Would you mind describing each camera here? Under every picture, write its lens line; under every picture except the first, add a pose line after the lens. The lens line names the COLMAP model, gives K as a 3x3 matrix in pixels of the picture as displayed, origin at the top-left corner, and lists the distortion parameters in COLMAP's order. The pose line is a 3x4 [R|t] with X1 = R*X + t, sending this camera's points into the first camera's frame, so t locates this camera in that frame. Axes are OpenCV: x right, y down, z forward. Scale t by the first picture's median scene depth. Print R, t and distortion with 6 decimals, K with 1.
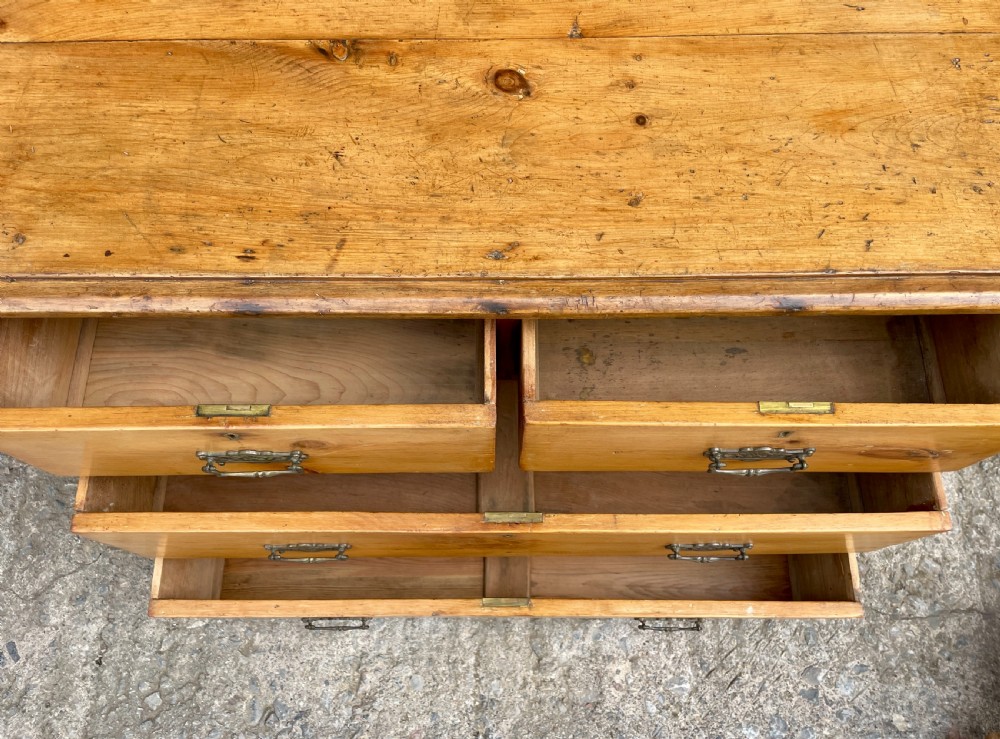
lens RADIAL K [[768.4, 0, 501.5], [0, 768.4, 378.2], [0, 0, 1]] dist [0.067538, -0.098038]
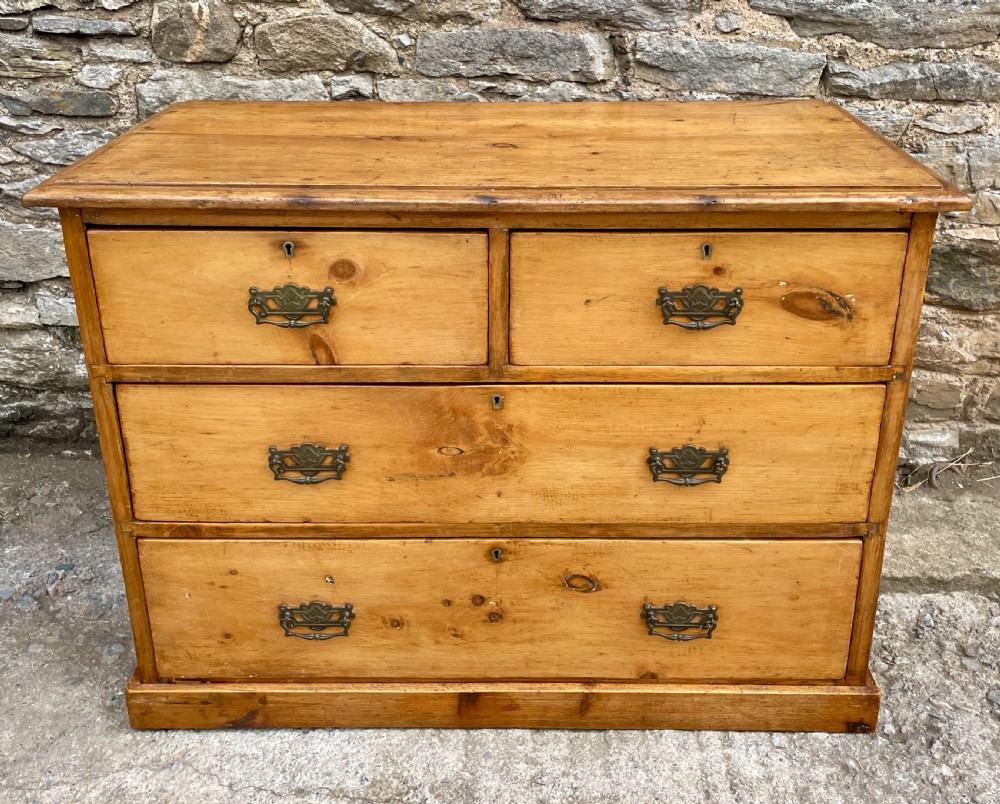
lens RADIAL K [[1010.5, 0, 516.0], [0, 1010.5, 310.7], [0, 0, 1]] dist [0.042754, 0.000000]
pose [[0.999940, 0.006157, -0.009034, 0.051024], [-0.010811, 0.679731, -0.733381, 1.159319], [0.001626, 0.733435, 0.679757, -0.041748]]
